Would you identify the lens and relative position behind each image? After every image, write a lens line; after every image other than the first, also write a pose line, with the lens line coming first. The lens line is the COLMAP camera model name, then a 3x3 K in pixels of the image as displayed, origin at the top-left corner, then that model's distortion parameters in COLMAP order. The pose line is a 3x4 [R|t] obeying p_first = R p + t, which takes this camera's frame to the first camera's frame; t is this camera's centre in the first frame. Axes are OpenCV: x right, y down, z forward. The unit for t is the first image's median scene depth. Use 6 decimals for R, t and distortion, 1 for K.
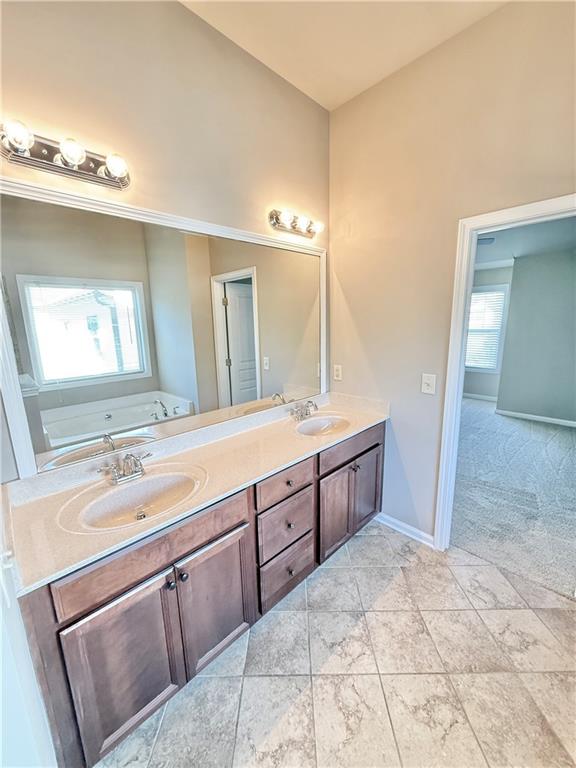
lens RADIAL K [[307.3, 0, 288.0], [0, 307.3, 384.0], [0, 0, 1]] dist [0.000278, -0.000213]
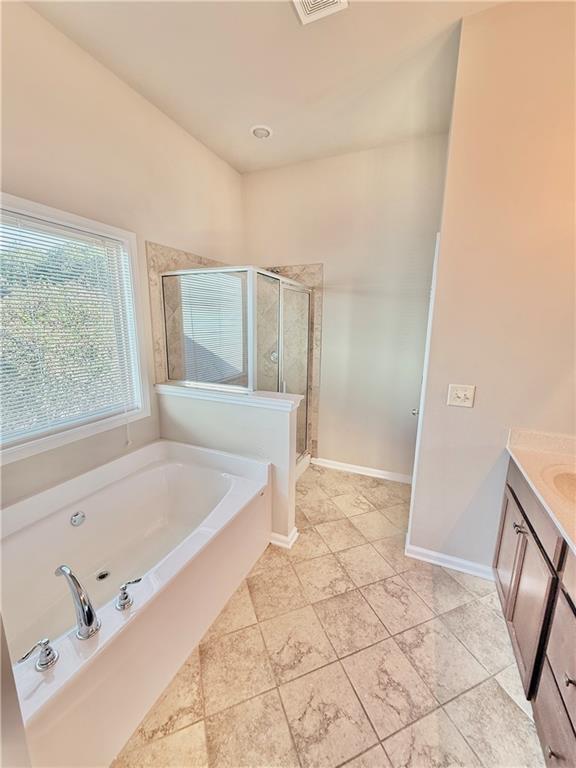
lens RADIAL K [[307.3, 0, 288.0], [0, 307.3, 384.0], [0, 0, 1]] dist [0.000278, -0.000213]
pose [[-0.931831, 0.082813, -0.353317, 0.818234], [-0.060310, 0.924734, 0.375806, -0.285248], [0.357845, 0.371497, -0.856701, 1.387733]]
